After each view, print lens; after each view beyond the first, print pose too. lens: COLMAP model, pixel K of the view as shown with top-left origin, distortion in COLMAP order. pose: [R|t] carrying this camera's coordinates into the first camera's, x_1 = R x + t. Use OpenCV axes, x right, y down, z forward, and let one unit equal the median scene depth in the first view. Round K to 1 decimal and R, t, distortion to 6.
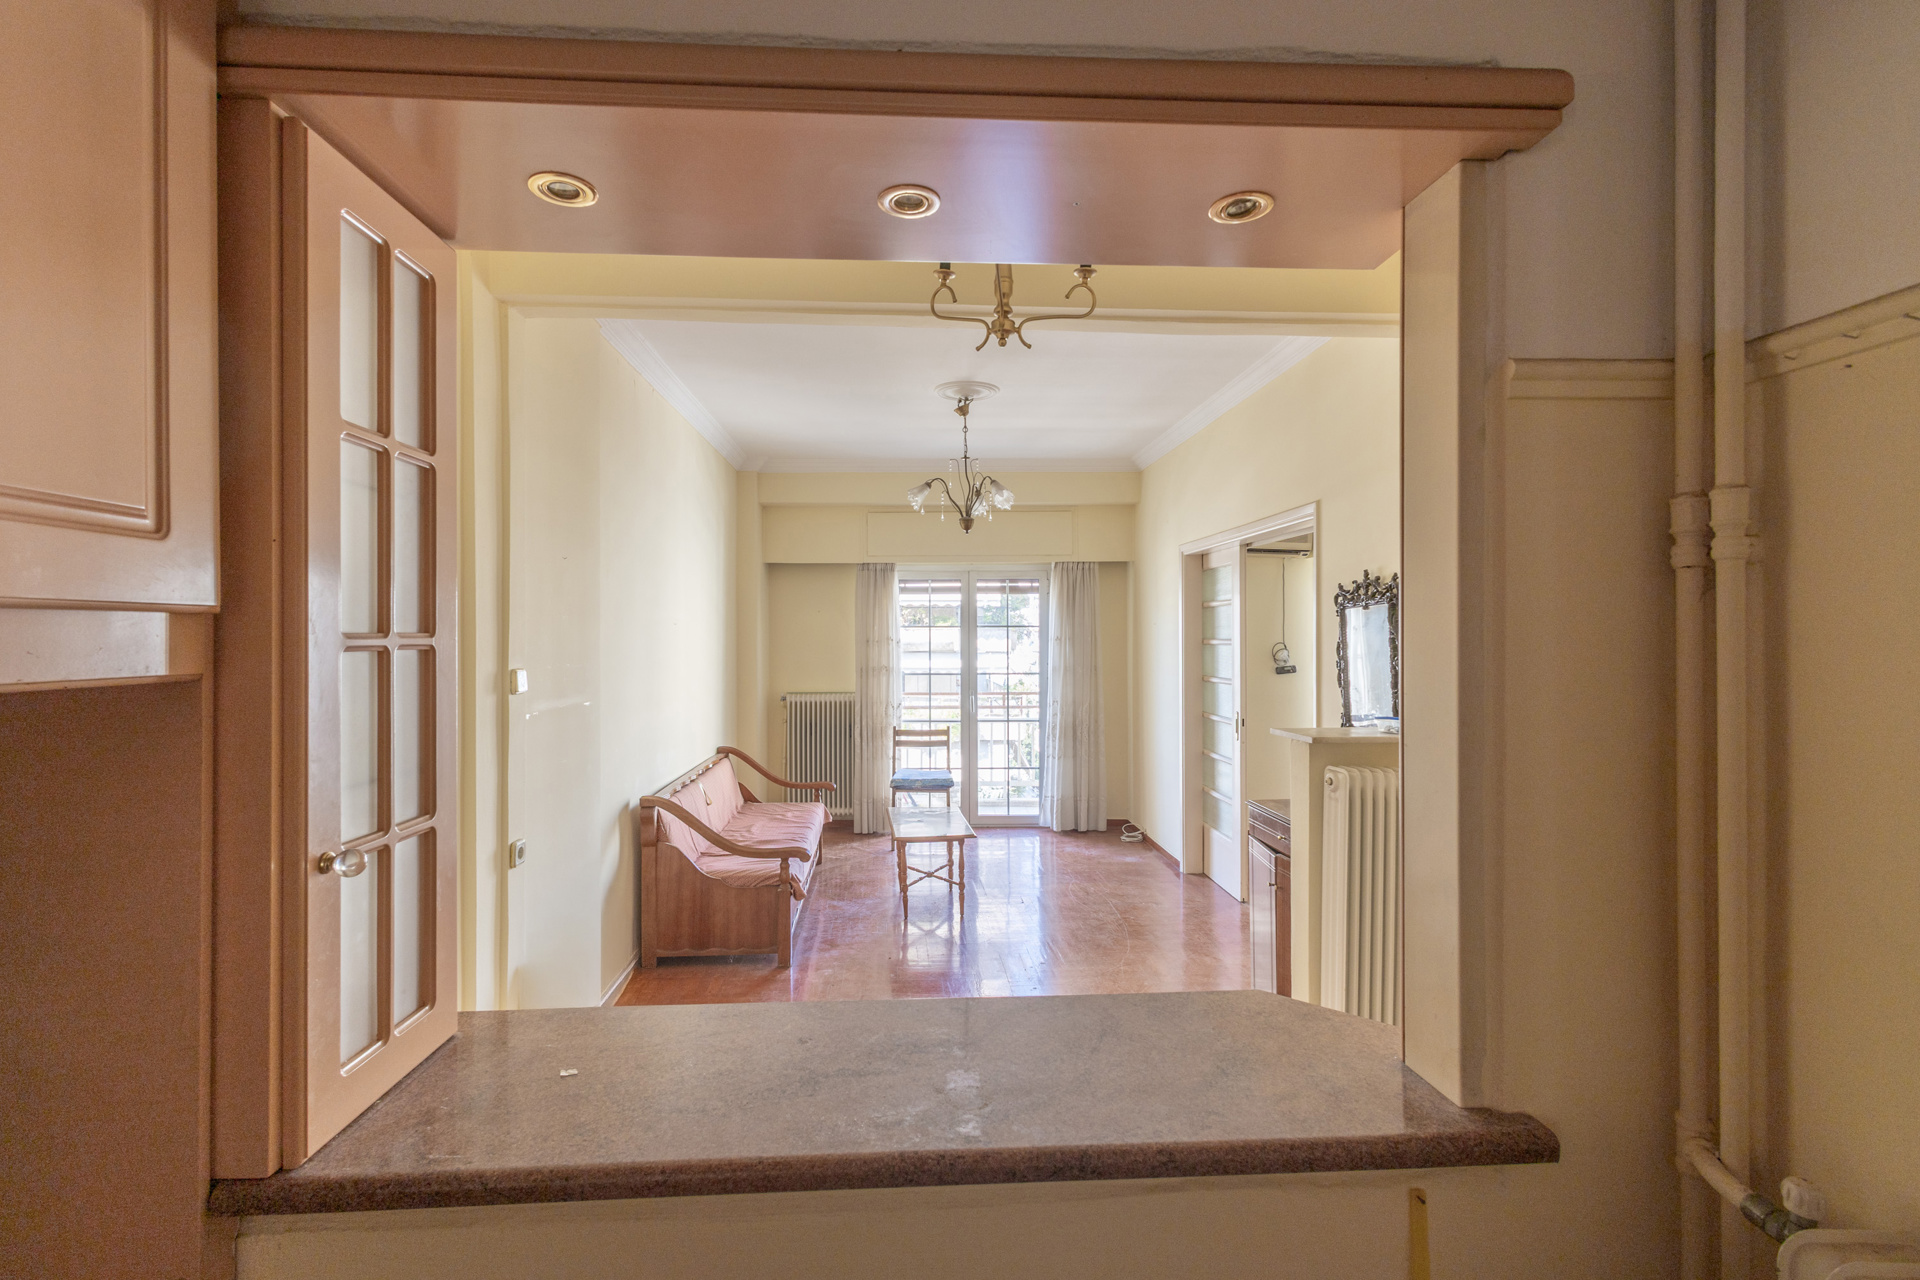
lens RADIAL K [[881.8, 0, 946.1], [0, 881.8, 636.8], [0, 0, 1]] dist [0.010326, -0.000373]
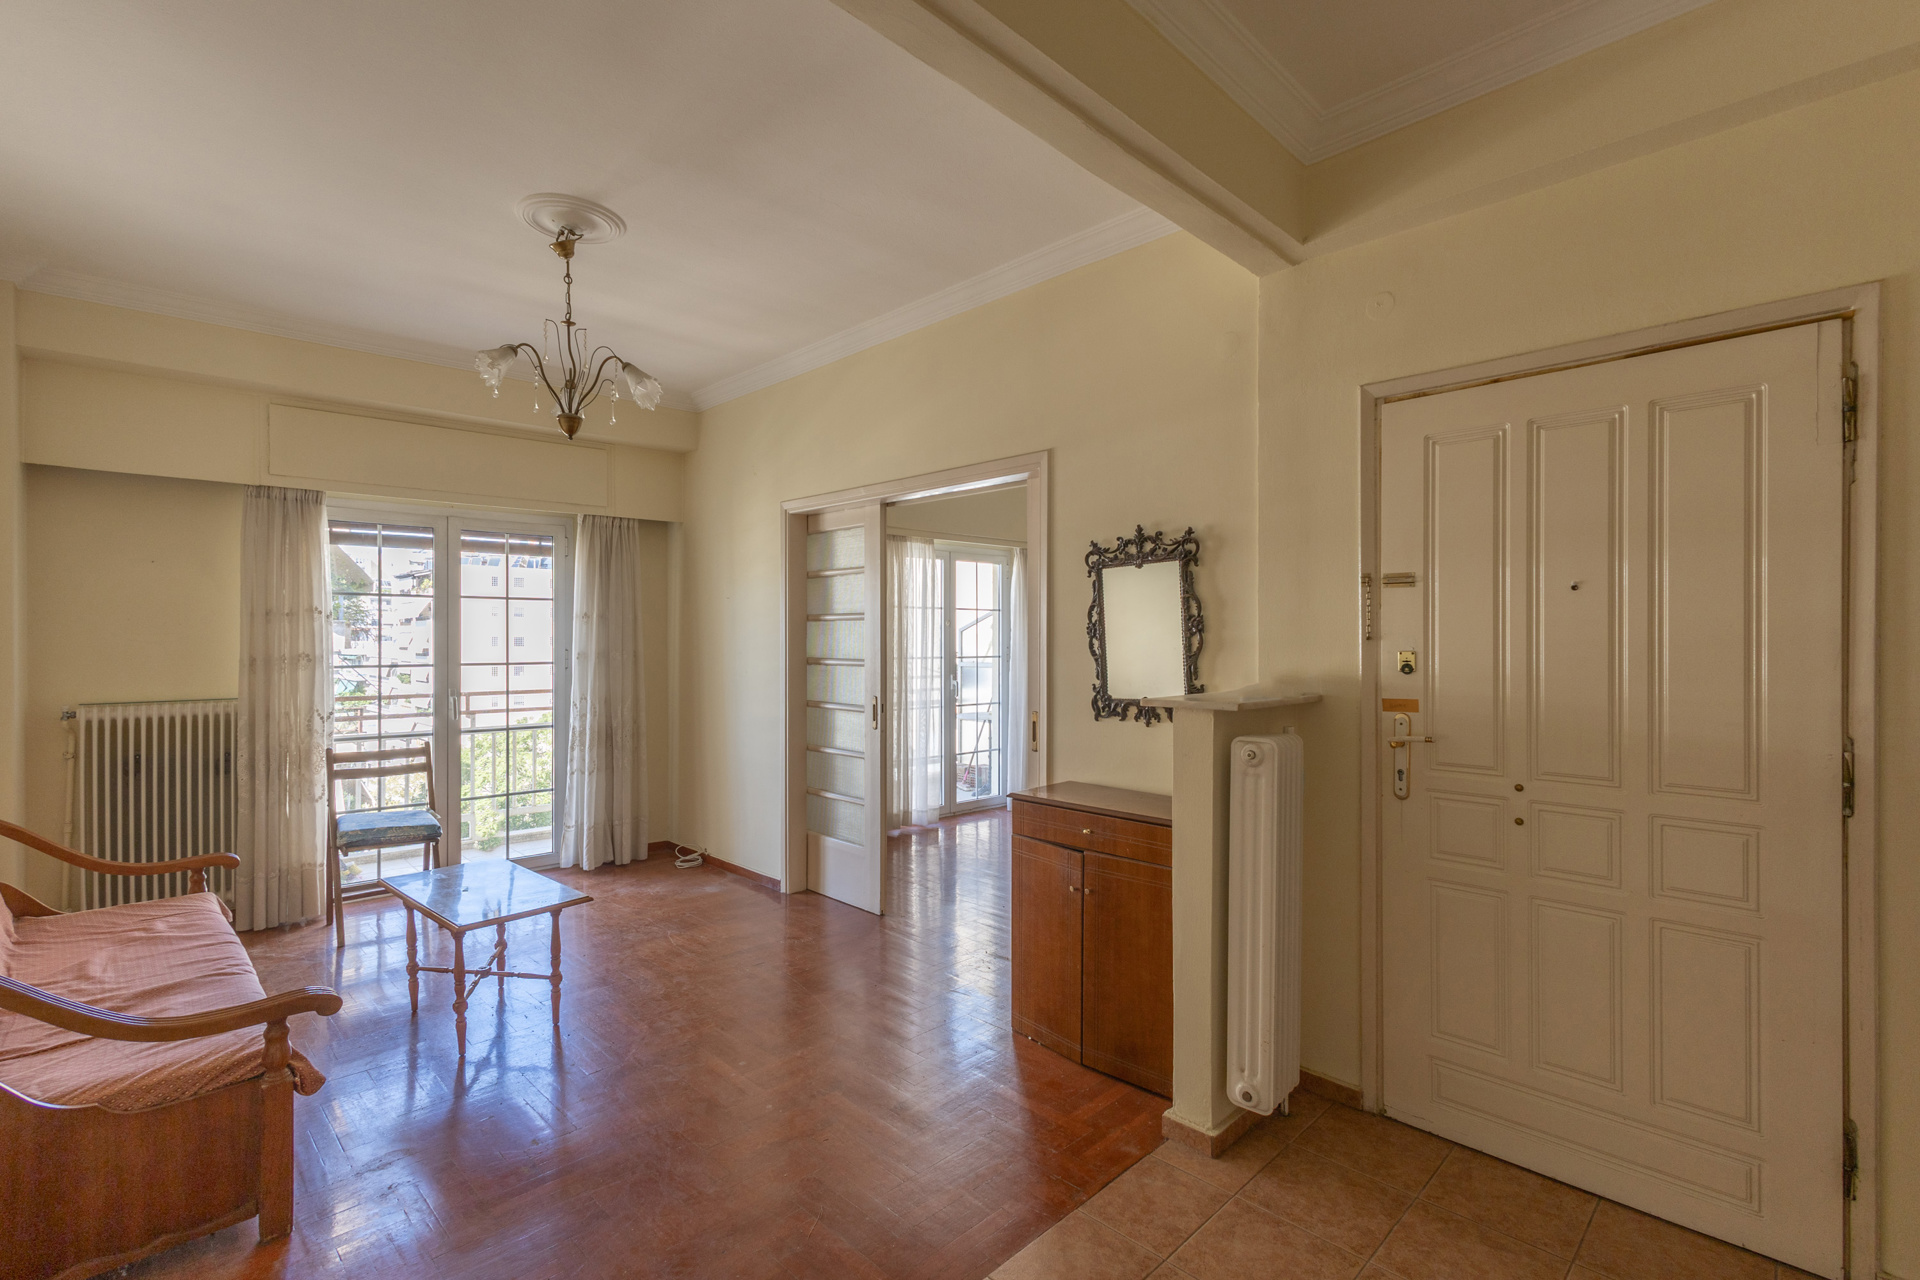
lens RADIAL K [[881.8, 0, 953.4], [0, 881.8, 641.5], [0, 0, 1]] dist [0.010326, -0.000373]
pose [[0.754014, -0.001220, 0.656857, -0.144708], [-0.001834, 0.999990, 0.003963, 0.022303], [-0.656856, -0.004193, 0.754004, 0.238384]]
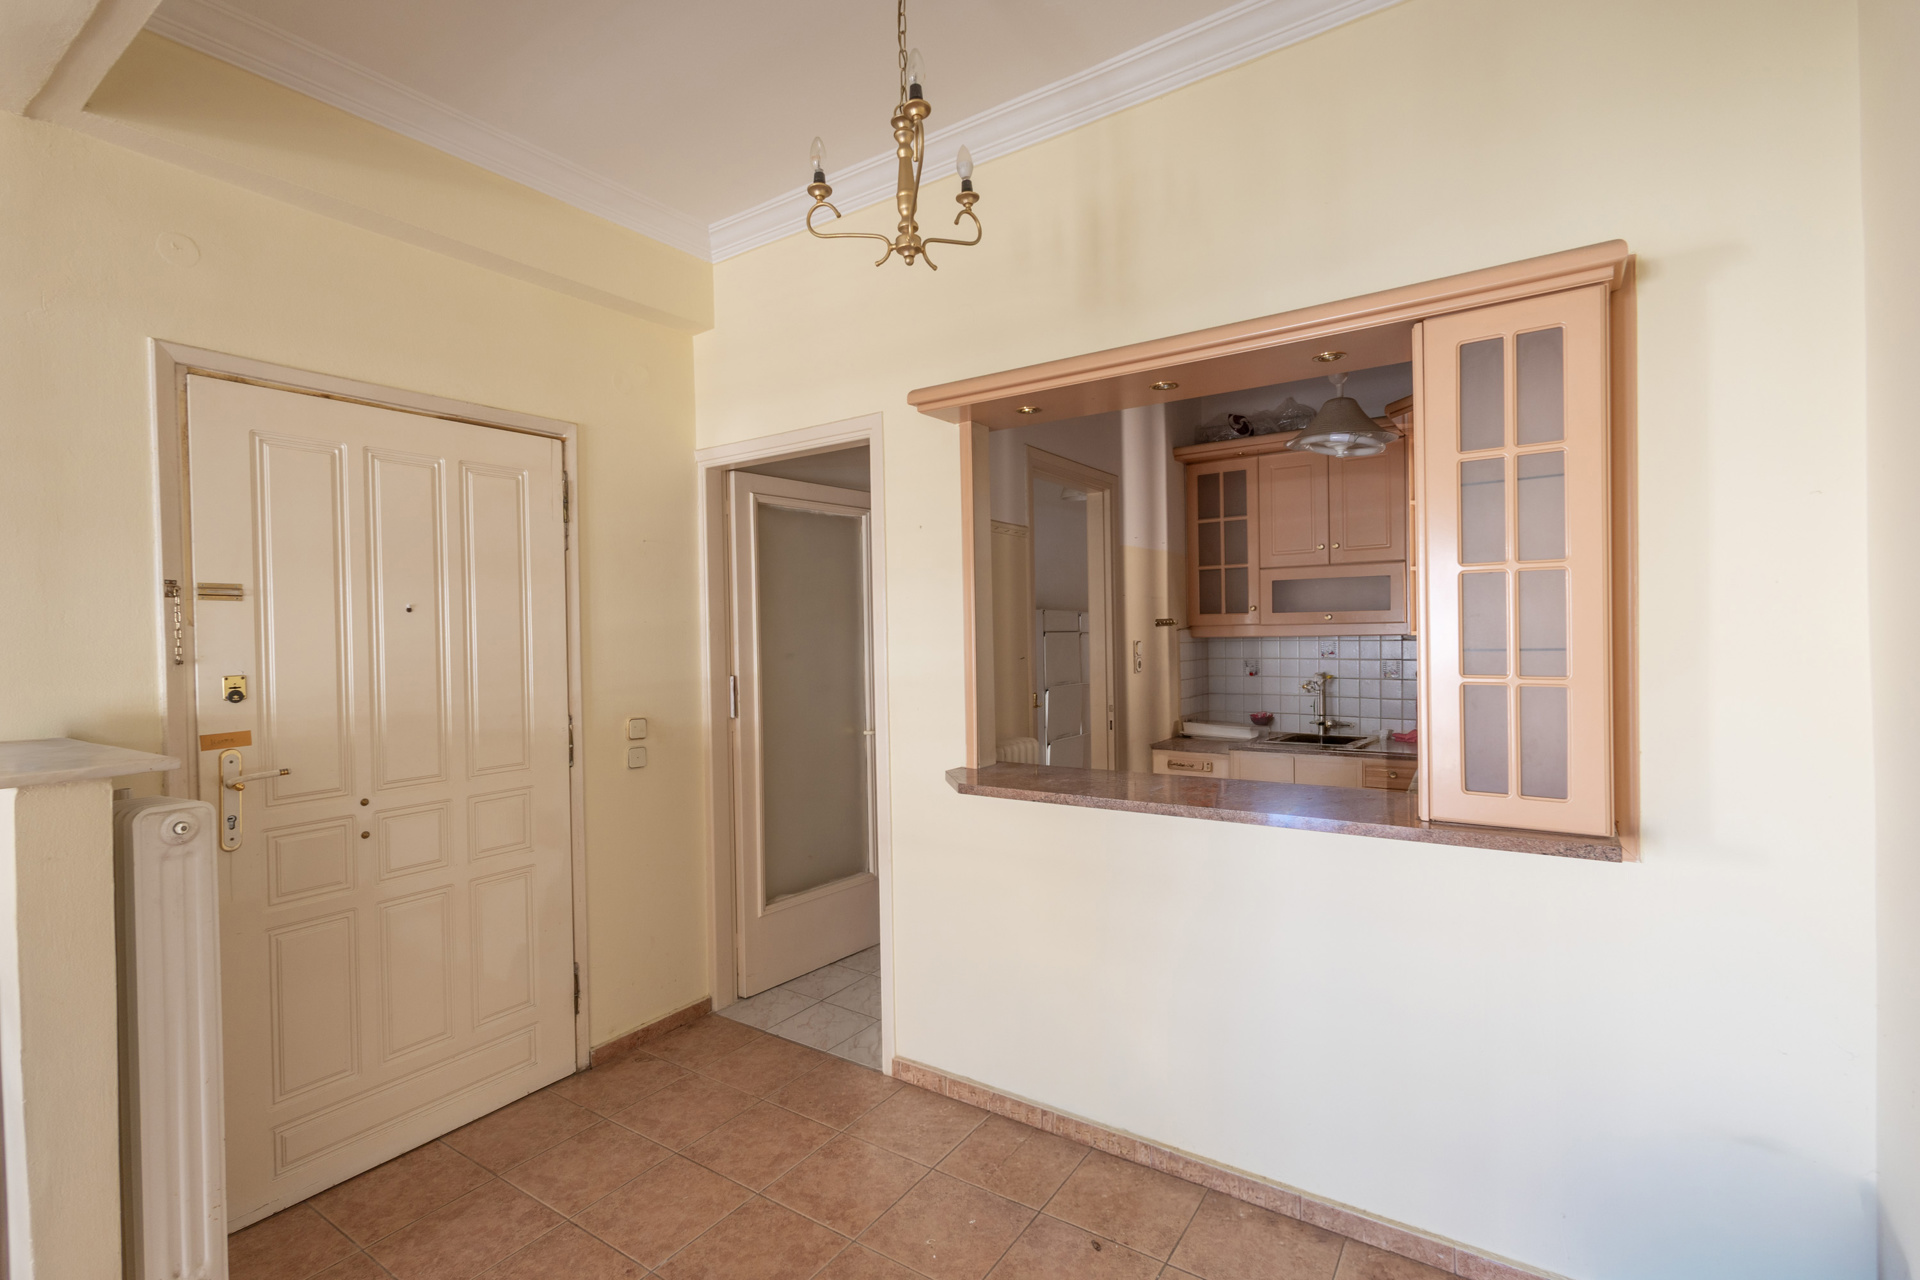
lens RADIAL K [[881.8, 0, 946.5], [0, 881.8, 640.9], [0, 0, 1]] dist [0.010326, -0.000373]
pose [[-0.790205, 0.009049, 0.612776, -0.154740], [0.018127, 0.999799, 0.008612, 0.016544], [-0.612574, 0.017913, -0.790210, 0.502252]]
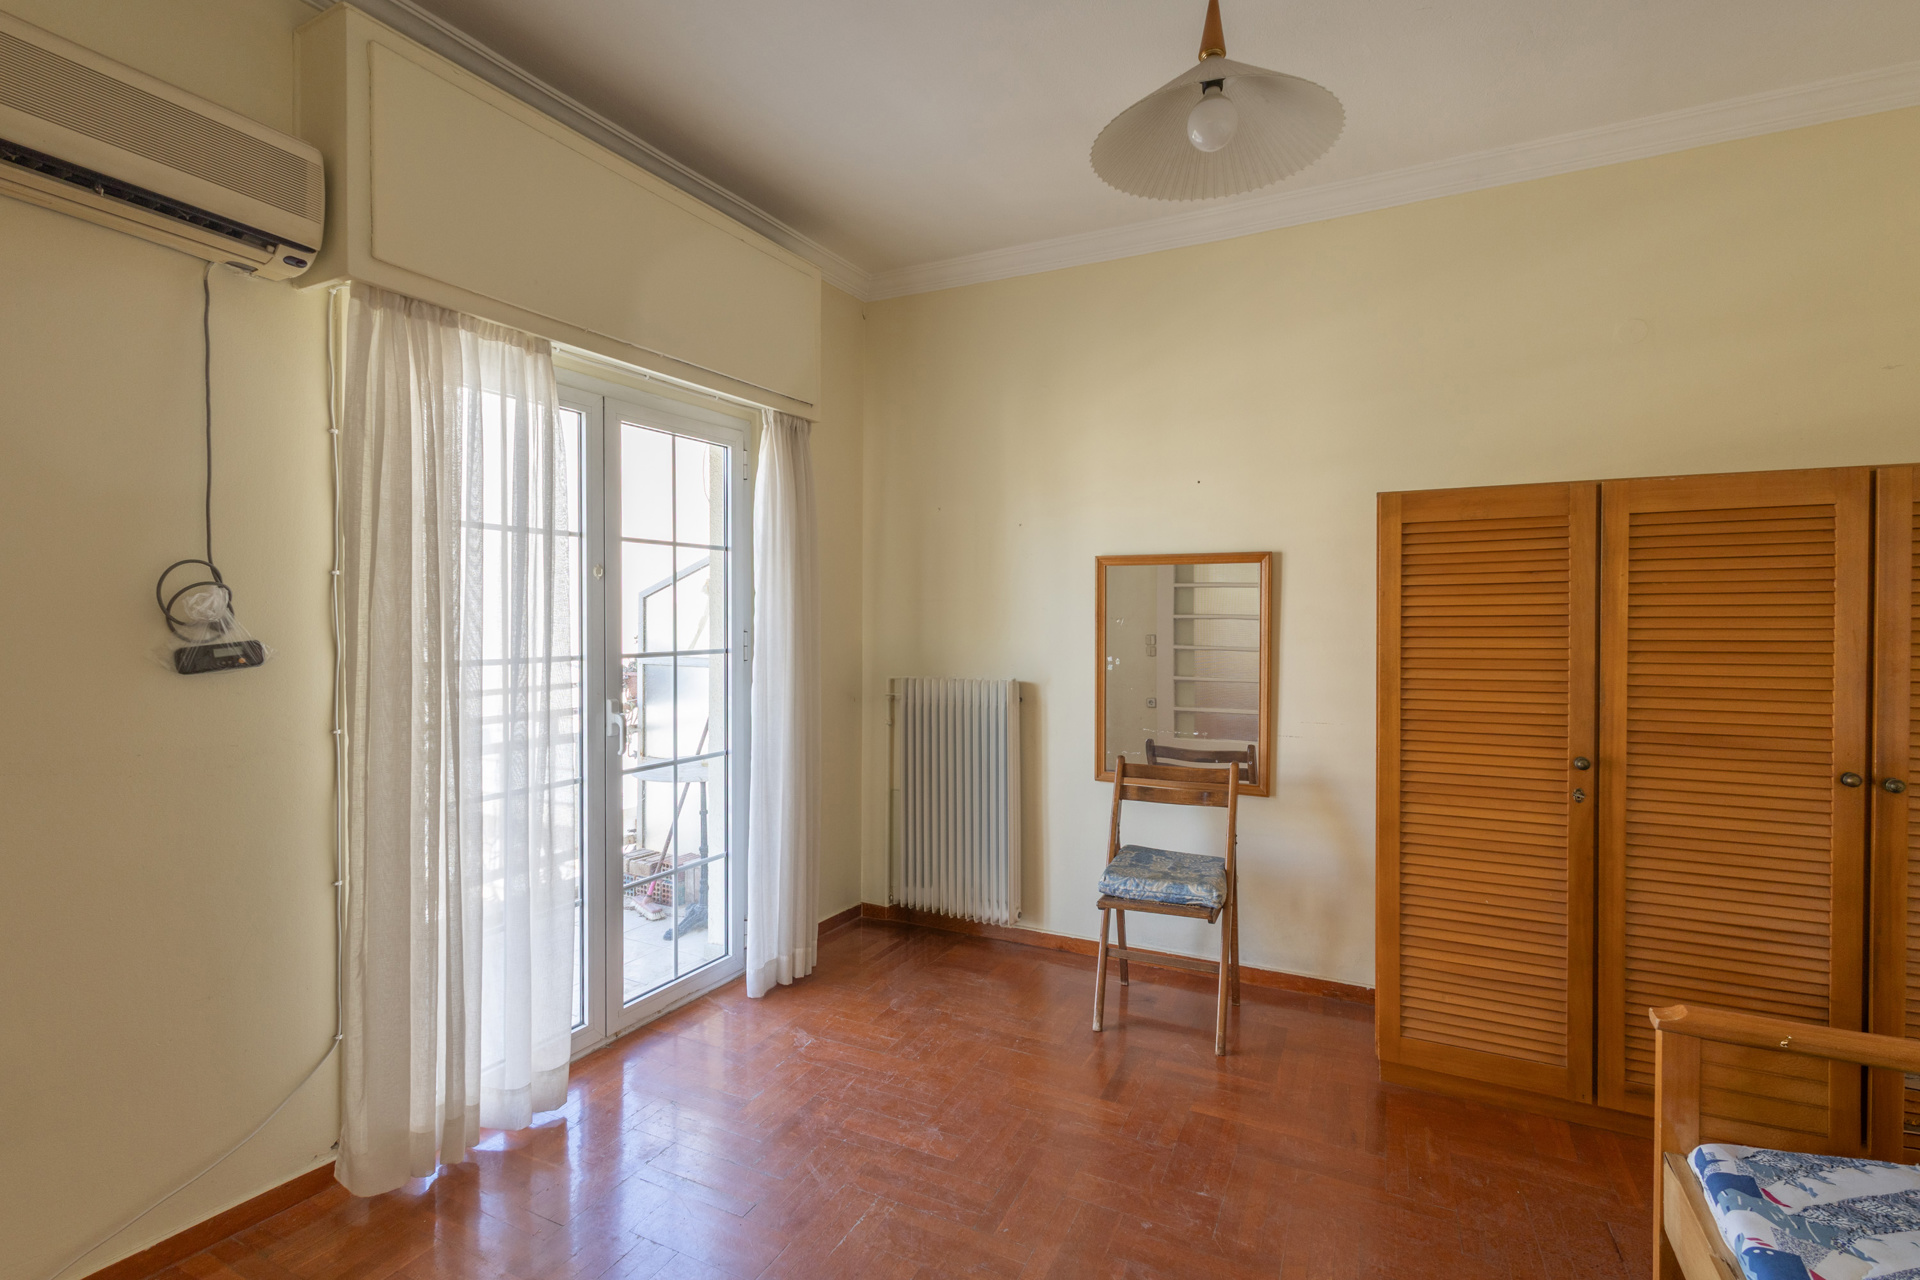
lens RADIAL K [[881.8, 0, 997.1], [0, 881.8, 627.6], [0, 0, 1]] dist [0.010326, -0.000373]
pose [[0.459101, -0.011082, 0.888315, 0.256298], [-0.002017, 0.999907, 0.013517, 0.024574], [-0.888382, -0.007997, 0.459036, 0.674787]]
